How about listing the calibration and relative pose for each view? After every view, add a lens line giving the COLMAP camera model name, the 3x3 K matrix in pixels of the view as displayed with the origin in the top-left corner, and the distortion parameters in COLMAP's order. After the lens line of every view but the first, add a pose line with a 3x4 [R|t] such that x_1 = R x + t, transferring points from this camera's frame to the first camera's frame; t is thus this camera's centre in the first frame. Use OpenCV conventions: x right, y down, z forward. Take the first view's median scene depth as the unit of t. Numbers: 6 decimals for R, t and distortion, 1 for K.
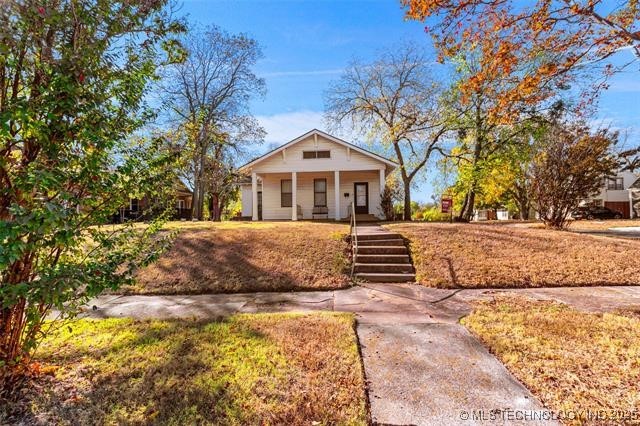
lens RADIAL K [[288.4, 0, 319.2], [0, 288.4, 211.9], [0, 0, 1]] dist [-0.001510, -0.000062]
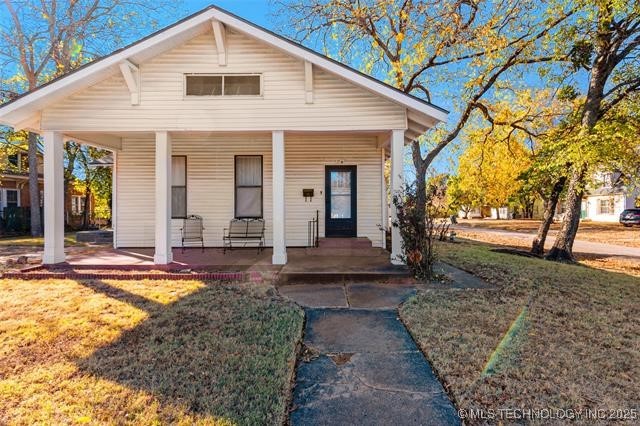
lens RADIAL K [[288.4, 0, 318.8], [0, 288.4, 213.1], [0, 0, 1]] dist [-0.001510, -0.000062]
pose [[0.996518, 0.005259, 0.083211, 0.077142], [-0.008236, 0.999337, 0.035476, -0.045189], [-0.082969, -0.036038, 0.995900, 0.570534]]
